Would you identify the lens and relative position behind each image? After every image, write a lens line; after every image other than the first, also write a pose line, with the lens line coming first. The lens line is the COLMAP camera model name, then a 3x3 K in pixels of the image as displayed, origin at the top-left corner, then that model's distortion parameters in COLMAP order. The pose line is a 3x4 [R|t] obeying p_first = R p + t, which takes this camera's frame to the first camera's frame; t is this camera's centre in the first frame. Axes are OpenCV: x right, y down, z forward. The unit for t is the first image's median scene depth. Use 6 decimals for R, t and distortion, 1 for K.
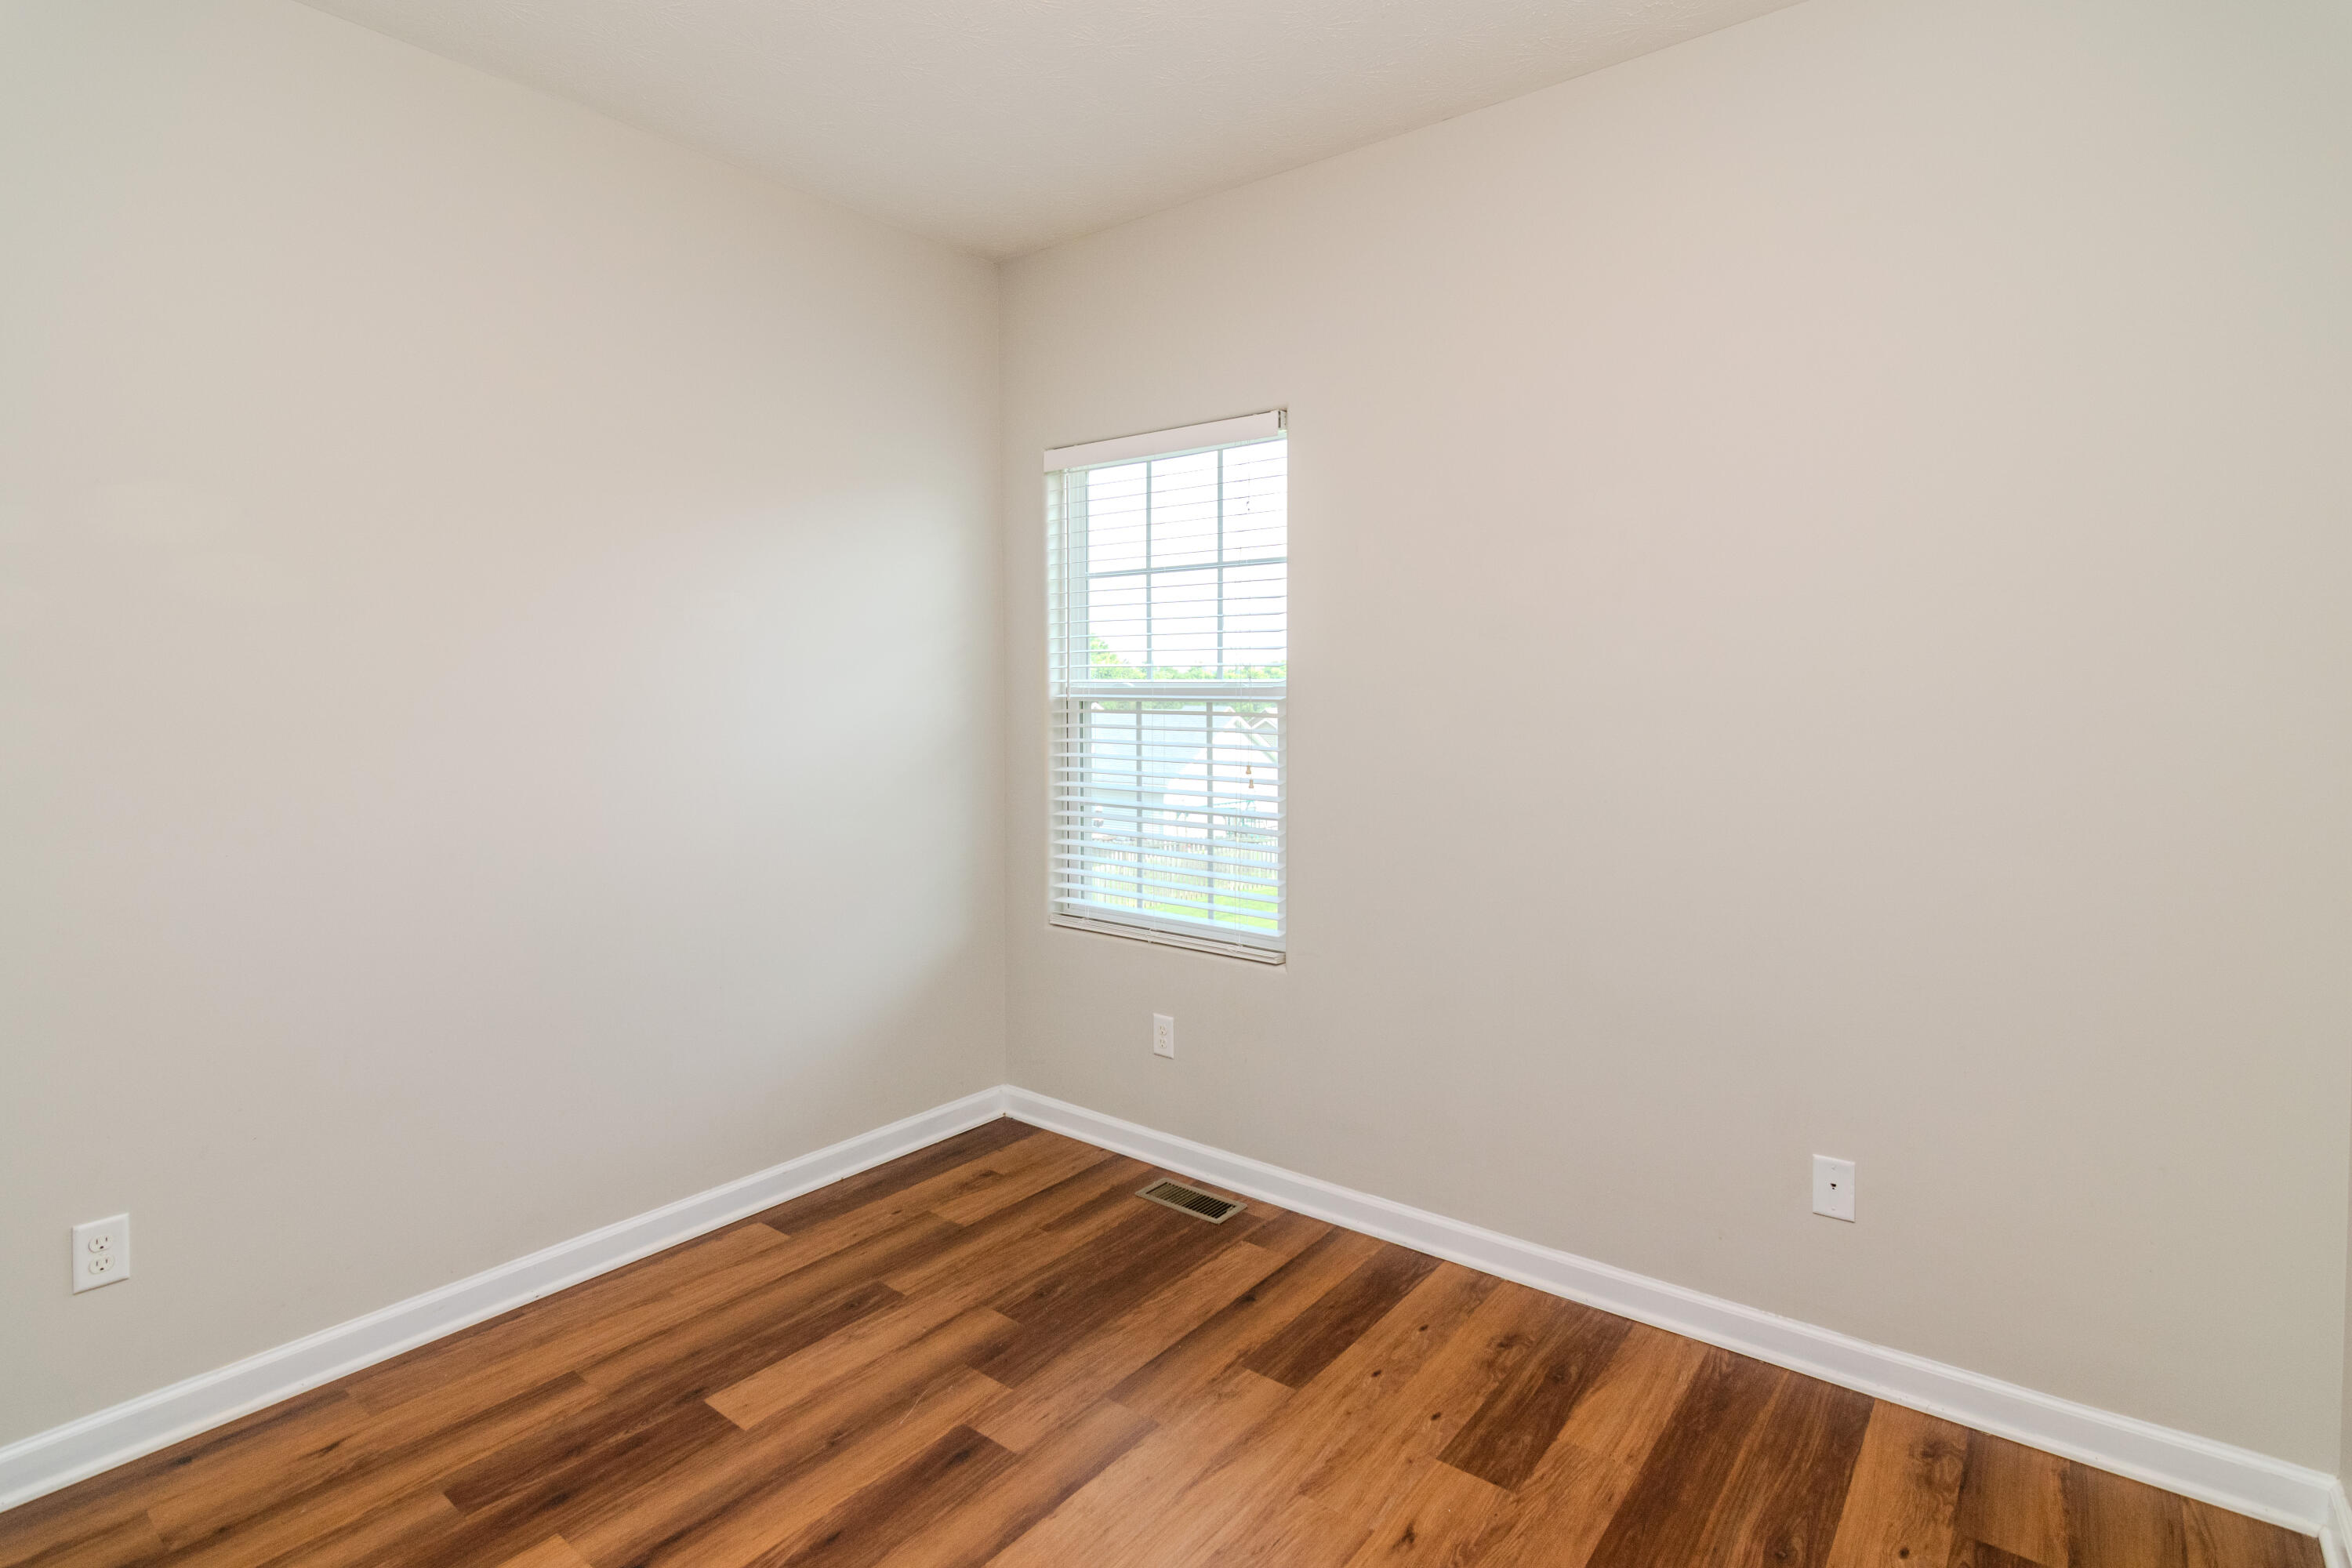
lens RADIAL K [[1181.7, 0, 1180.2], [0, 1181.7, 700.8], [0, 0, 1]] dist [0.000803, 0.000548]
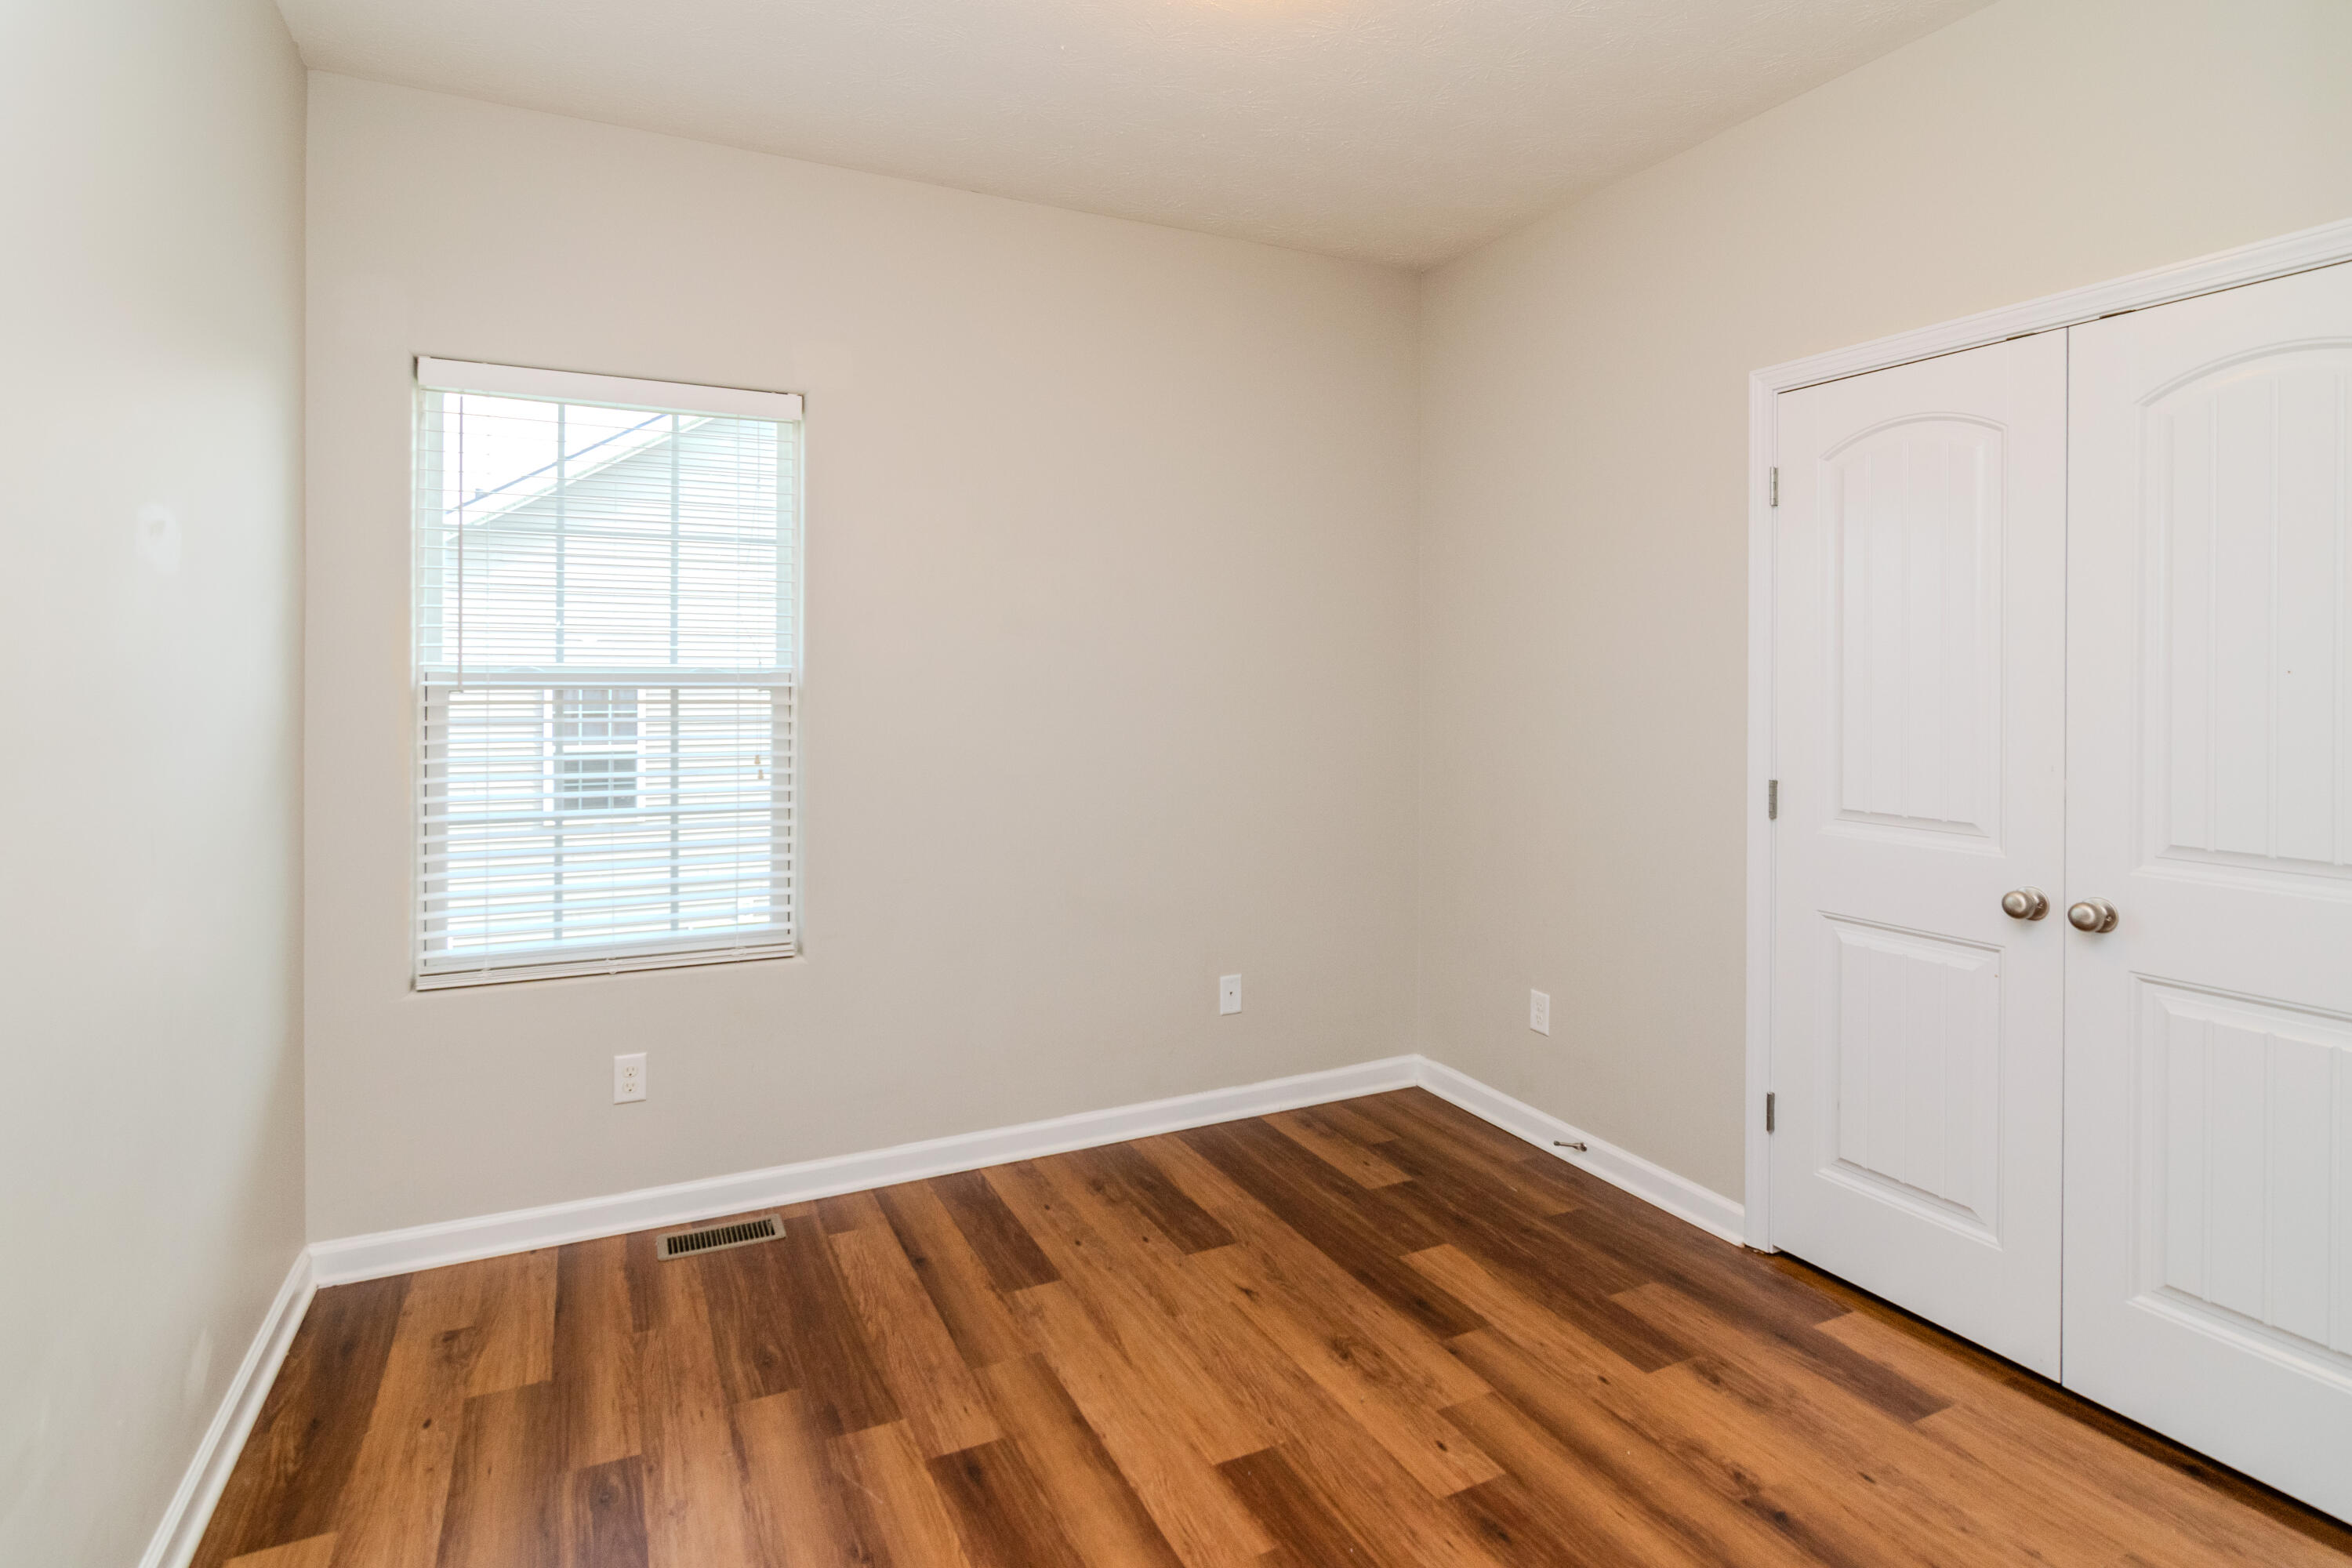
lens RADIAL K [[1181.7, 0, 1180.2], [0, 1181.7, 700.8], [0, 0, 1]] dist [0.000803, 0.000548]
pose [[0.431335, -0.019252, 0.901986, -0.755624], [0.005716, 0.999811, 0.018607, -0.005035], [-0.902174, -0.002870, 0.431363, 0.338021]]
